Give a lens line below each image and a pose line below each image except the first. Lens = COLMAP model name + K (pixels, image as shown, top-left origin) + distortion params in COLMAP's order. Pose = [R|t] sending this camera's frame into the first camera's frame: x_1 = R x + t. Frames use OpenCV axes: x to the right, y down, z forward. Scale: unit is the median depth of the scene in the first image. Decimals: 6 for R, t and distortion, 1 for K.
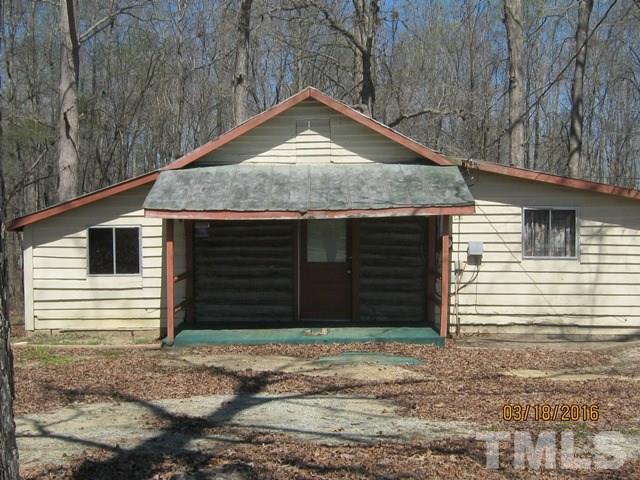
lens RADIAL K [[981.9, 0, 320.0], [0, 981.9, 240.0], [0, 0, 1]] dist [-0.090260, -0.020495]
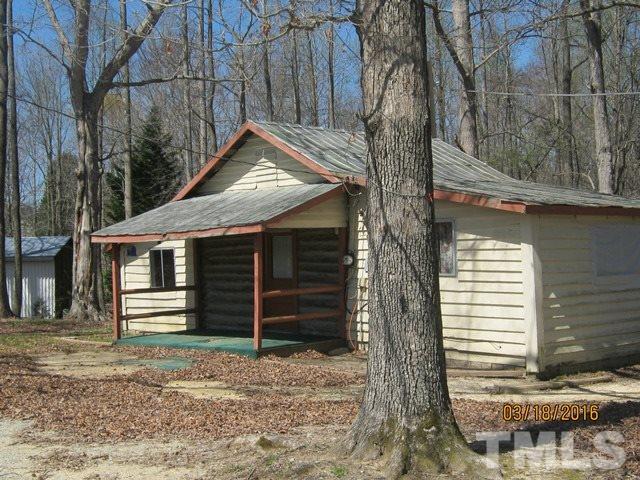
lens RADIAL K [[981.9, 0, 320.0], [0, 981.9, 240.0], [0, 0, 1]] dist [-0.090260, -0.020495]
pose [[0.708949, -0.022459, -0.704902, 0.815757], [0.008506, 0.999692, -0.023297, 0.005974], [0.705208, 0.010520, 0.708922, 0.268321]]
